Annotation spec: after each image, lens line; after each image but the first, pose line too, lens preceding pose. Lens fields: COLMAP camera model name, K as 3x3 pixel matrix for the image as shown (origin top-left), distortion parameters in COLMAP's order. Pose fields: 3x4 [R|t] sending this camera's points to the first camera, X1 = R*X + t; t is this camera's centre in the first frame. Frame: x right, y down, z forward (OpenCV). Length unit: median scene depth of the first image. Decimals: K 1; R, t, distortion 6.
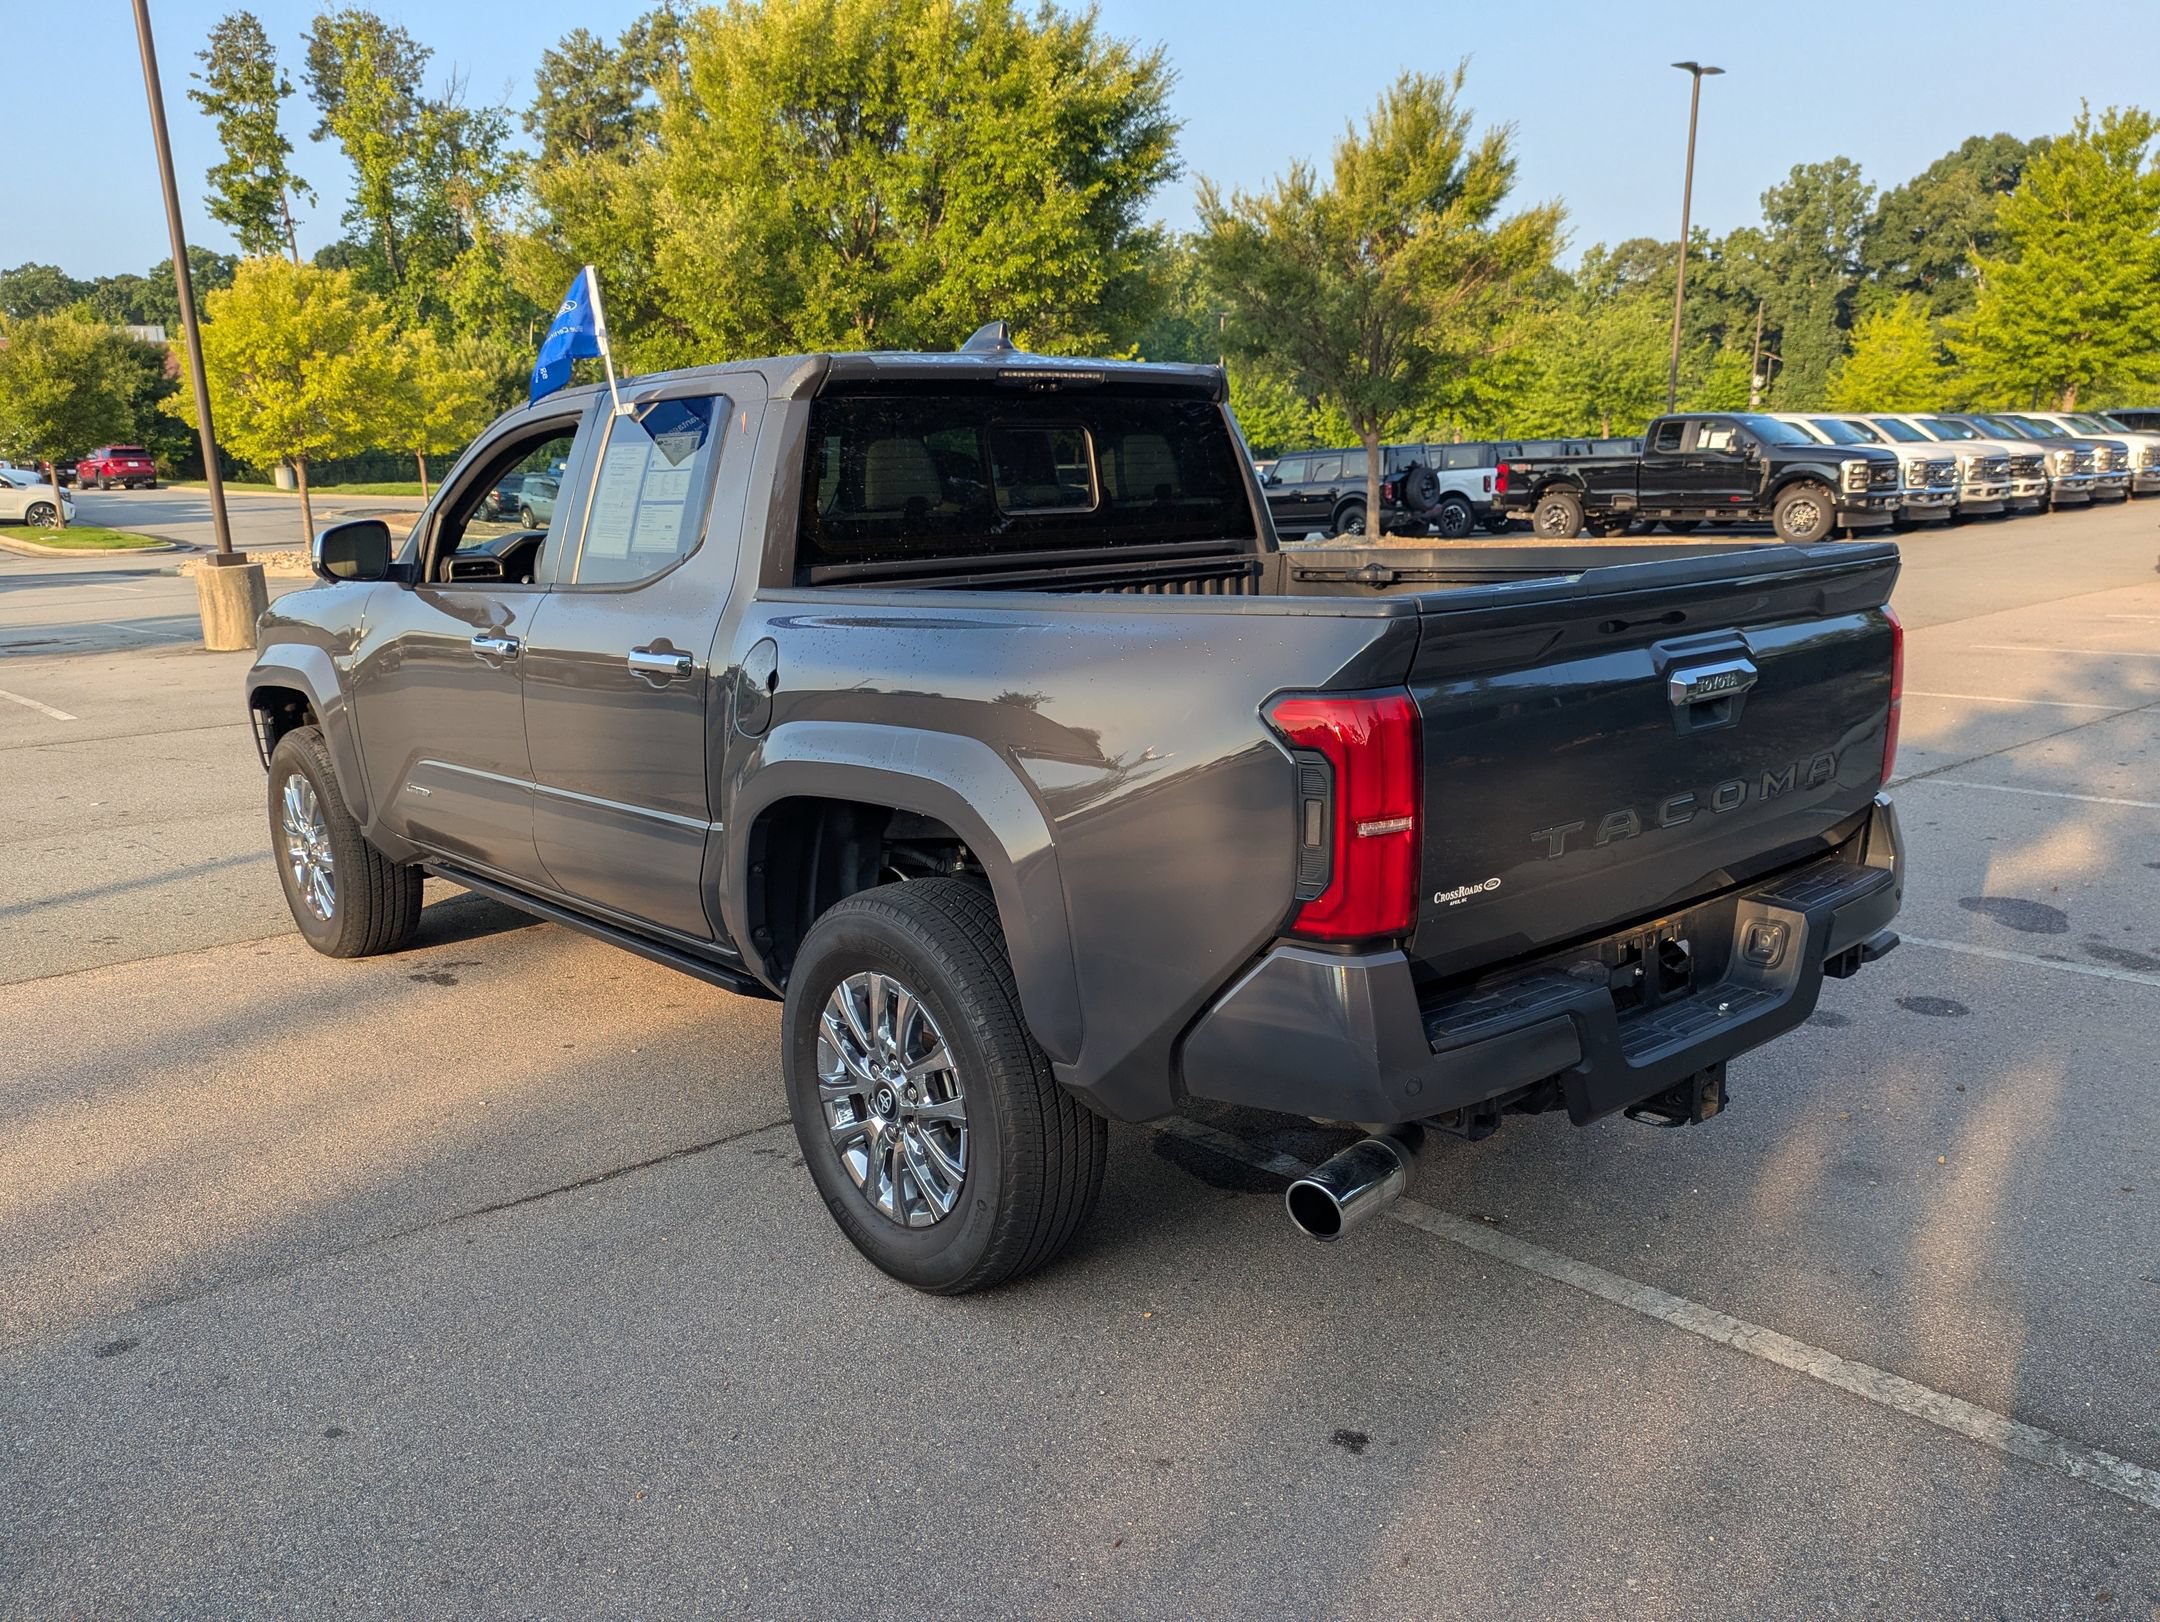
lens RADIAL K [[1729.8, 0, 1079.8], [0, 1729.8, 816.9], [0, 0, 1]] dist [0.027476, -0.023779]
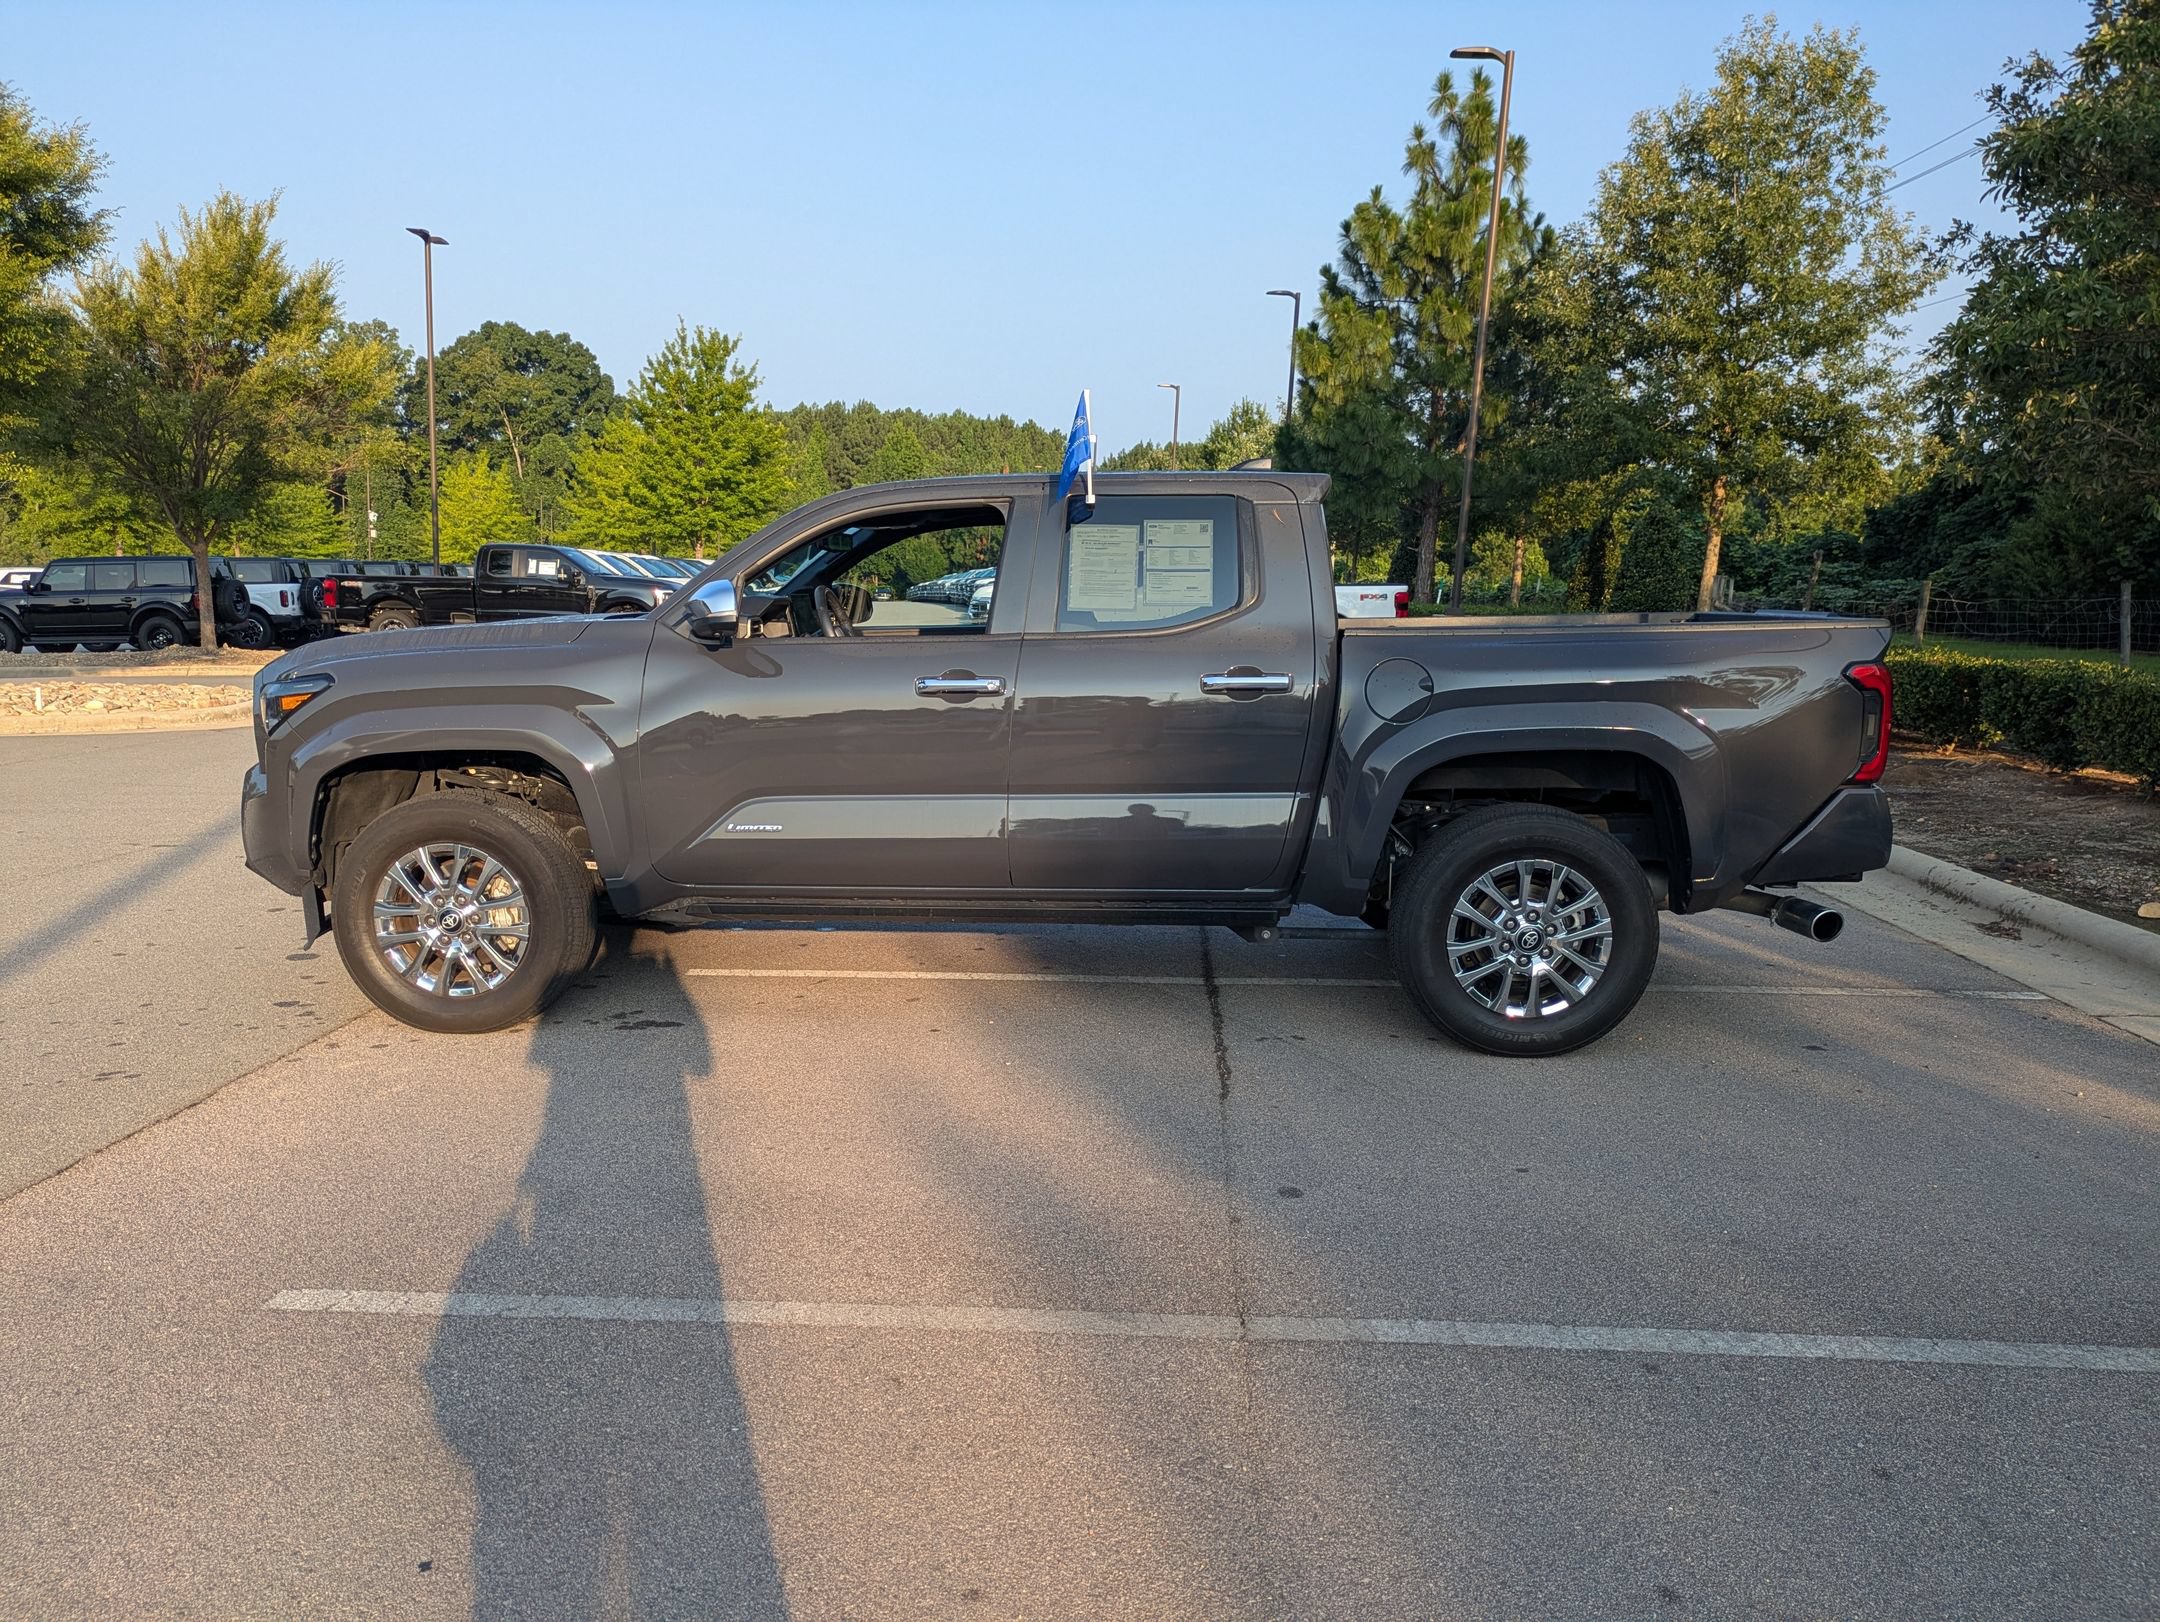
lens RADIAL K [[1602.5, 0, 1081.0], [0, 1602.5, 811.0], [0, 0, 1]] dist [0.026430, -0.019813]
pose [[0.692914, -0.062271, 0.718326, -0.036717], [0.110416, 0.993677, -0.020370, 0.000702], [-0.712515, 0.093429, 0.695408, 0.005789]]
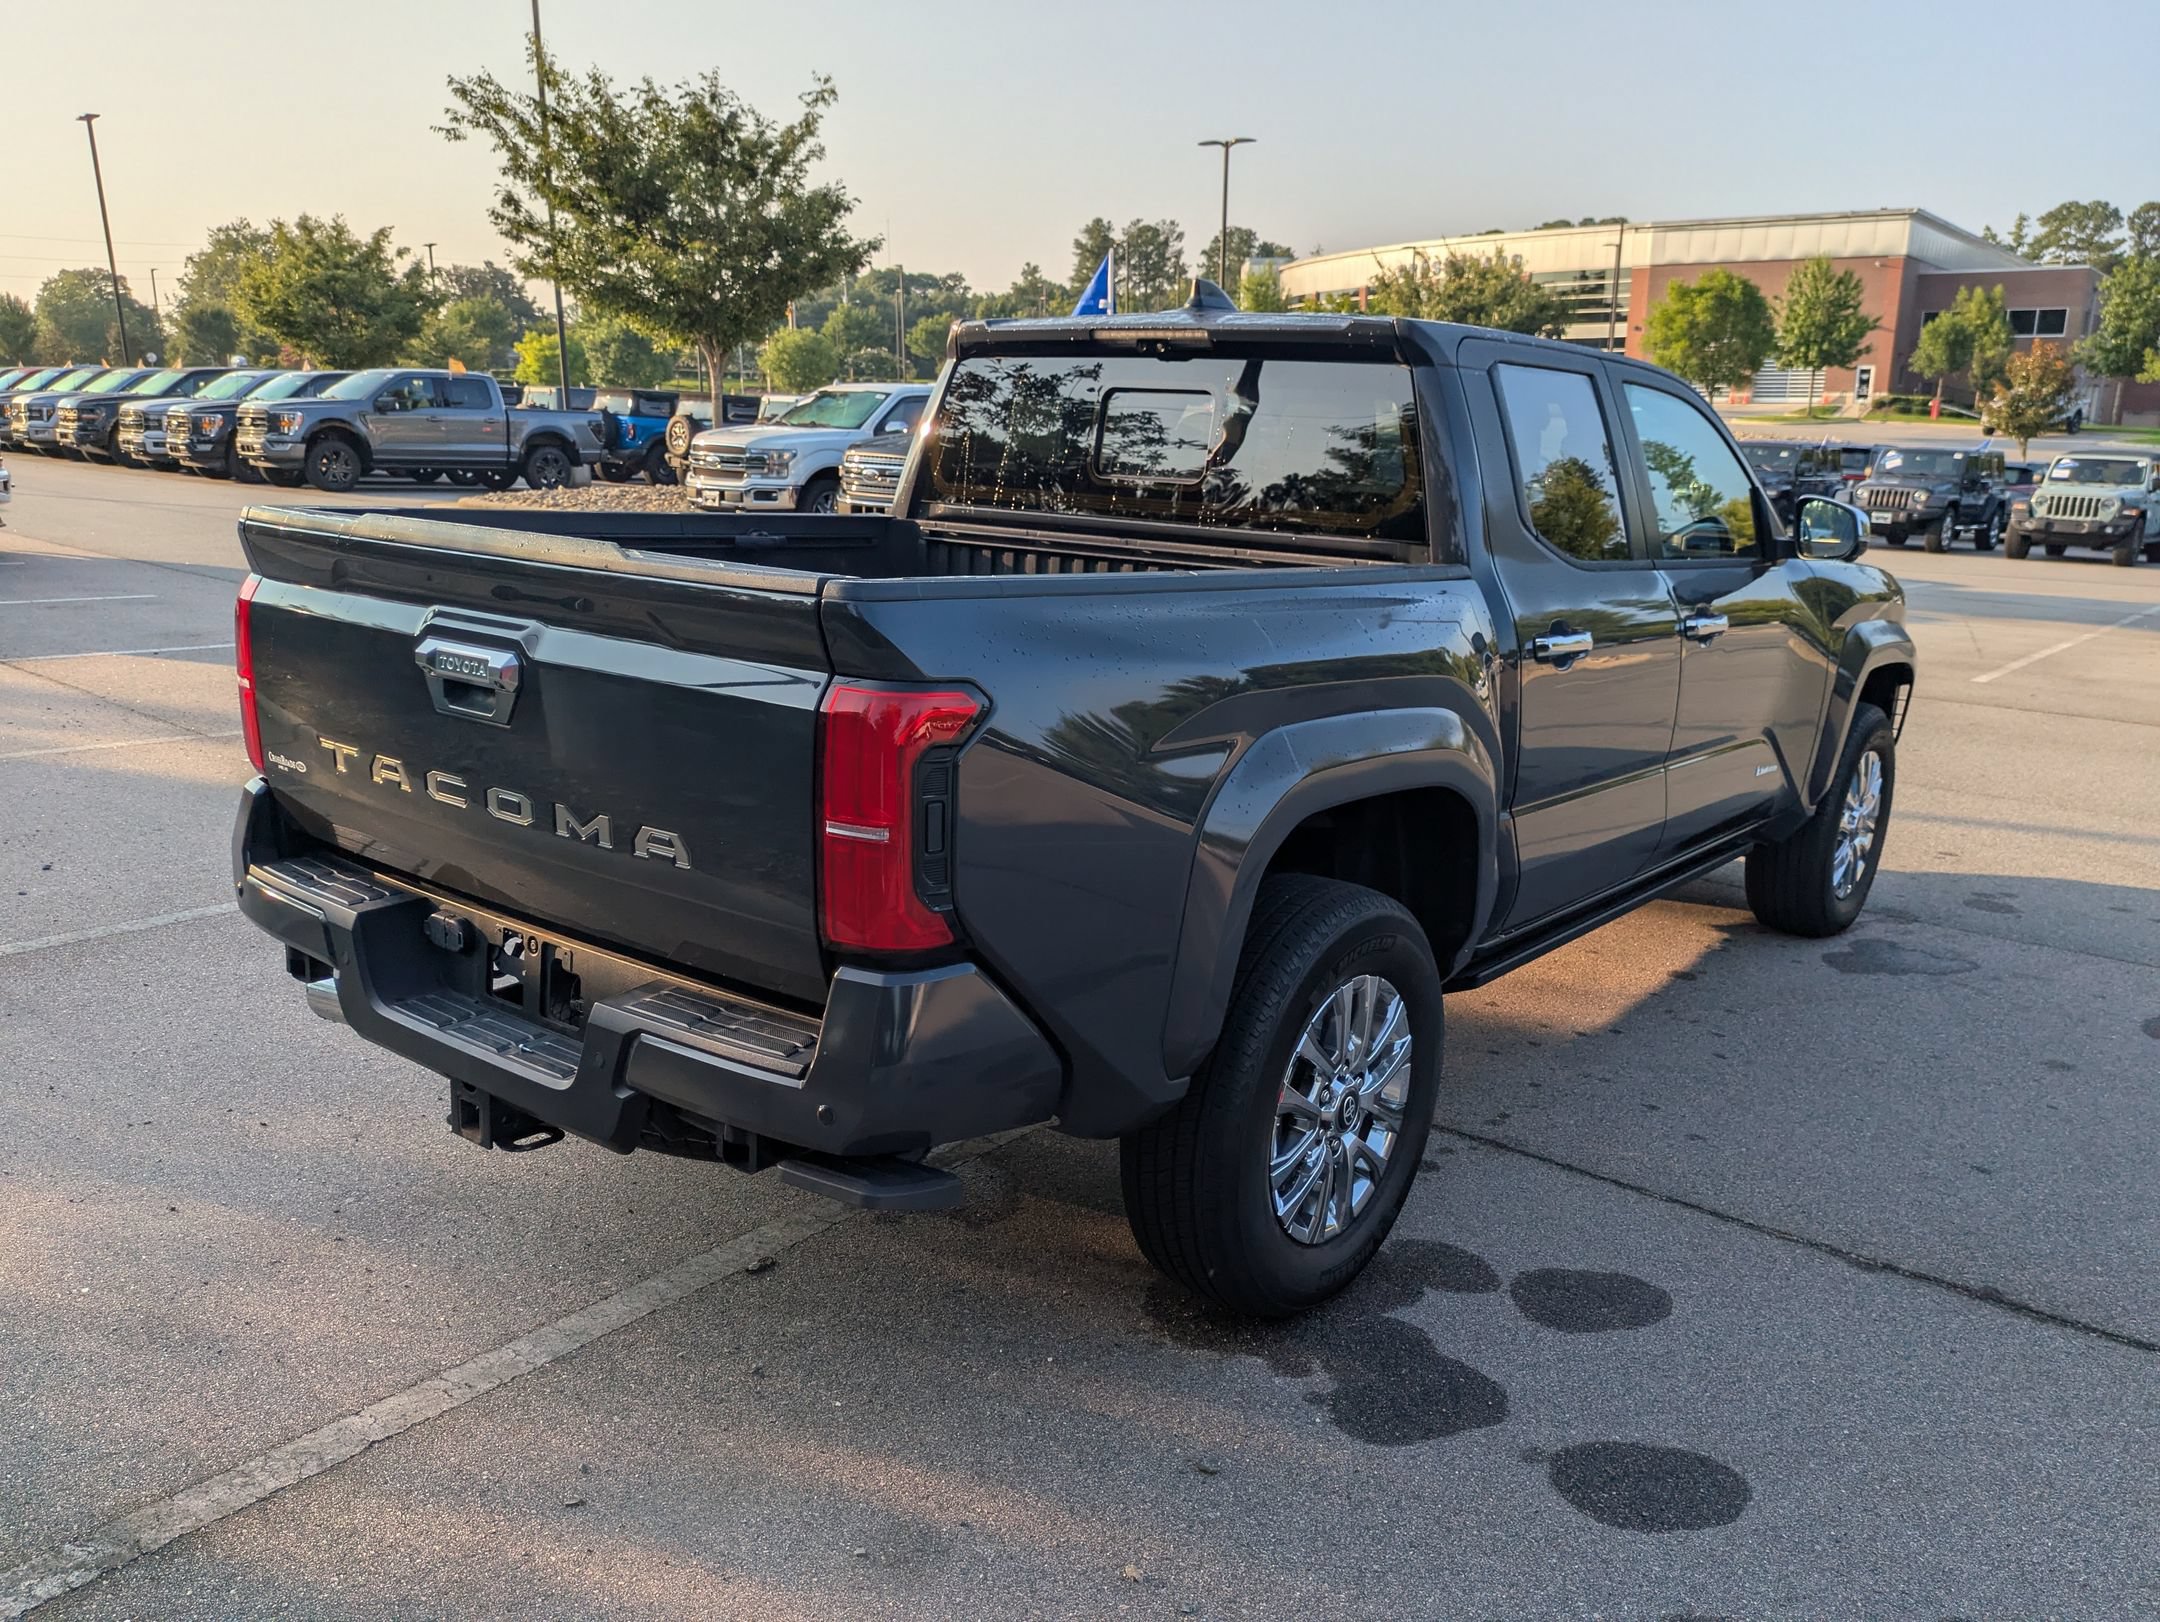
lens RADIAL K [[1707.6, 0, 1097.6], [0, 1707.6, 806.6], [0, 0, 1]] dist [0.036834, -0.033378]
pose [[0.180809, 0.244688, -0.952594, 0.207186], [-0.237393, 0.950778, 0.199163, -0.042145], [0.954438, 0.190128, 0.229997, 0.179581]]
